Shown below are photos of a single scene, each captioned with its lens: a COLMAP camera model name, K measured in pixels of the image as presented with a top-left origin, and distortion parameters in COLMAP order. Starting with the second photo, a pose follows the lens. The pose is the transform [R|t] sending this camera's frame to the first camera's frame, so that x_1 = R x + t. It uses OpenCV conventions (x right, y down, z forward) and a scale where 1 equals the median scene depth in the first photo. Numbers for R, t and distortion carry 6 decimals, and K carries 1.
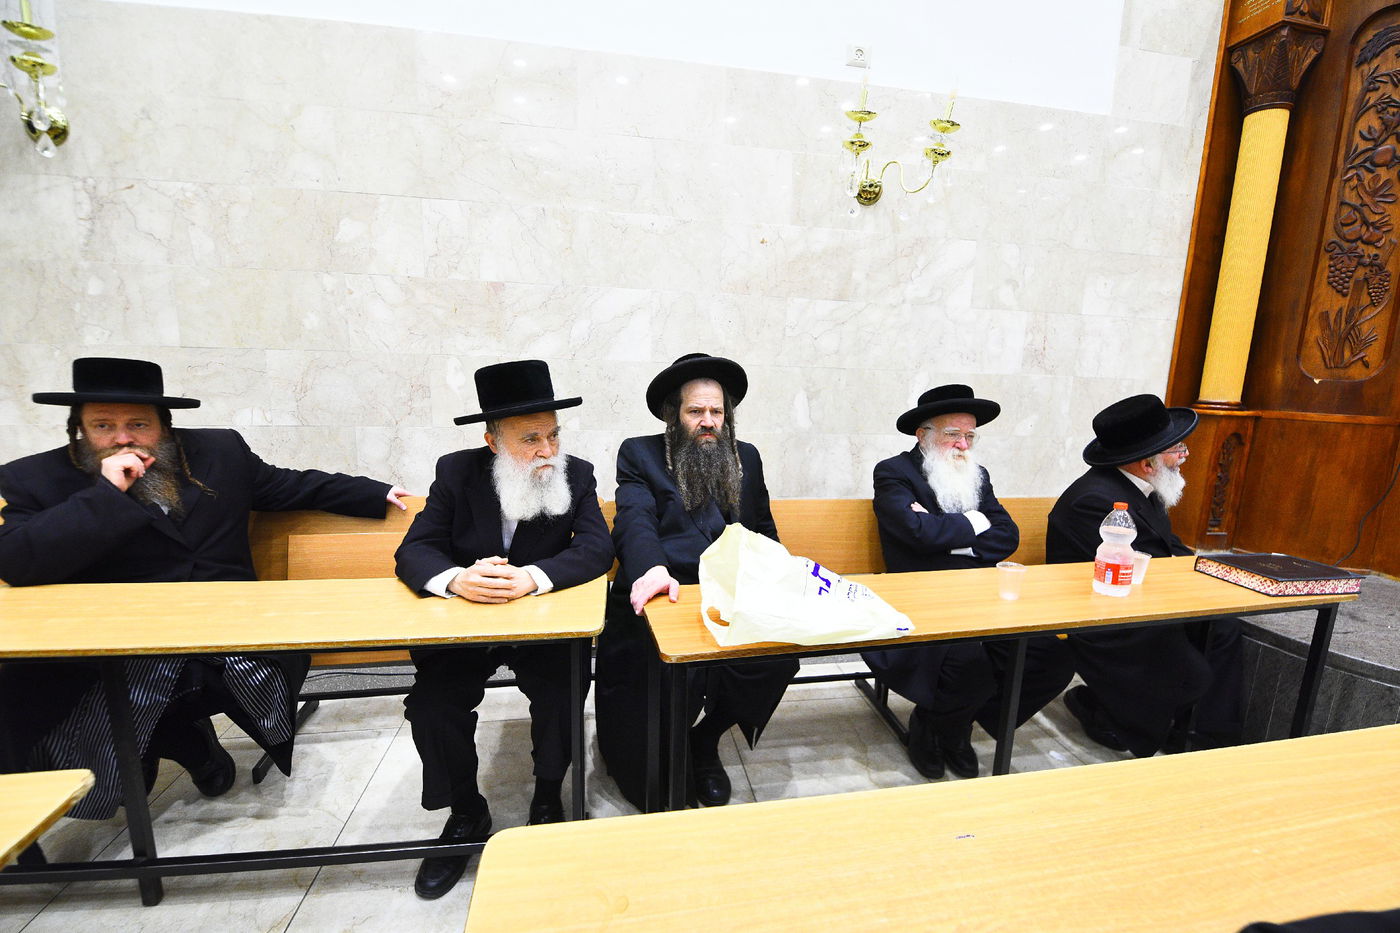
lens RADIAL K [[537.9, 0, 718.1], [0, 537.9, 480.0], [0, 0, 1]] dist [-0.007539, -0.004038]
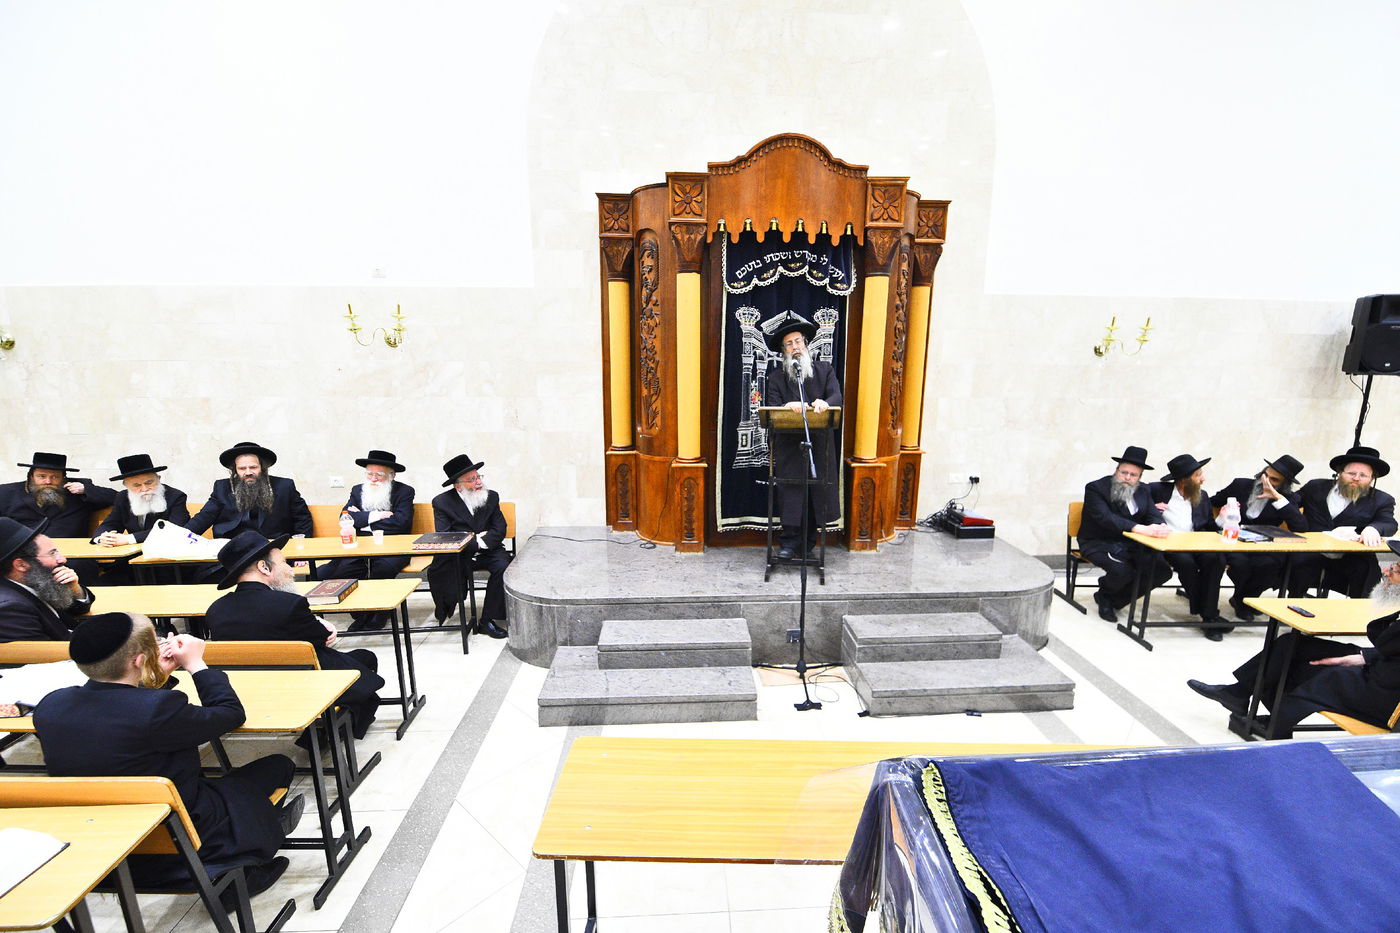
lens RADIAL K [[537.9, 0, 718.1], [0, 537.9, 480.0], [0, 0, 1]] dist [-0.007539, -0.004038]
pose [[0.995912, -0.001837, -0.090308, 1.791598], [0.005151, 0.999321, 0.036481, -0.120102], [0.090179, -0.036797, 0.995246, -0.903006]]
